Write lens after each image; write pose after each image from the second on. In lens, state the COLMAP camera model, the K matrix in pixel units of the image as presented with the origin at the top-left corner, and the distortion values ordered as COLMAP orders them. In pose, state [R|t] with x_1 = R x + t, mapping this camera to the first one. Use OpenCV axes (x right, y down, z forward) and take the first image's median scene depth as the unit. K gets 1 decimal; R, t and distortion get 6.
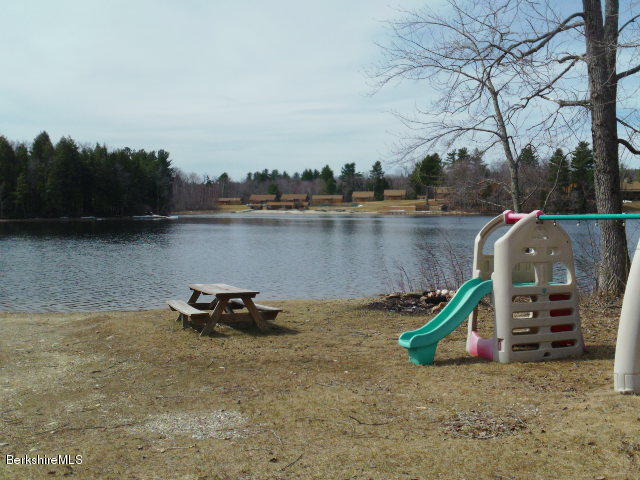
lens RADIAL K [[707.0, 0, 330.3], [0, 707.0, 244.1], [0, 0, 1]] dist [0.000992, 0.000000]
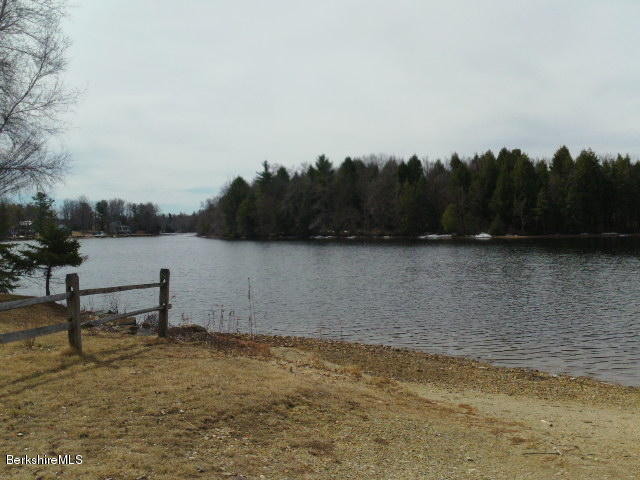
lens RADIAL K [[707.0, 0, 340.5], [0, 707.0, 228.5], [0, 0, 1]] dist [0.000992, 0.000000]
pose [[0.776323, -0.007937, -0.630285, -0.018927], [-0.021514, 0.999004, -0.039079, -0.000342], [0.629968, 0.043898, 0.775379, 0.033939]]
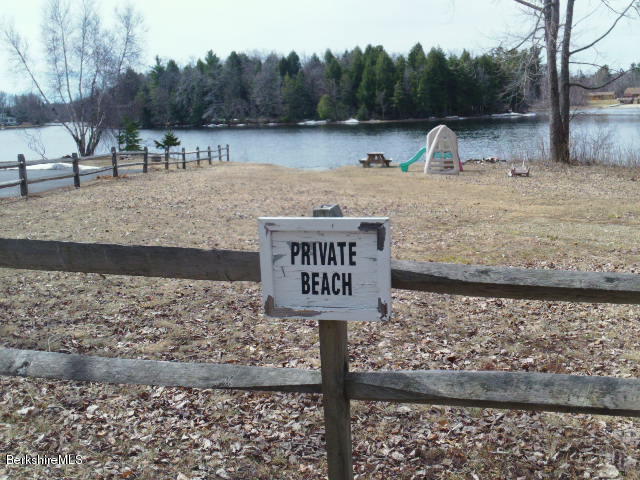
lens RADIAL K [[707.0, 0, 317.1], [0, 707.0, 222.7], [0, 0, 1]] dist [0.000992, 0.000000]
pose [[0.853261, 0.054264, -0.518653, 0.046229], [0.005829, 0.993517, 0.113537, 0.000693], [0.521452, -0.099900, 0.847413, -0.064281]]
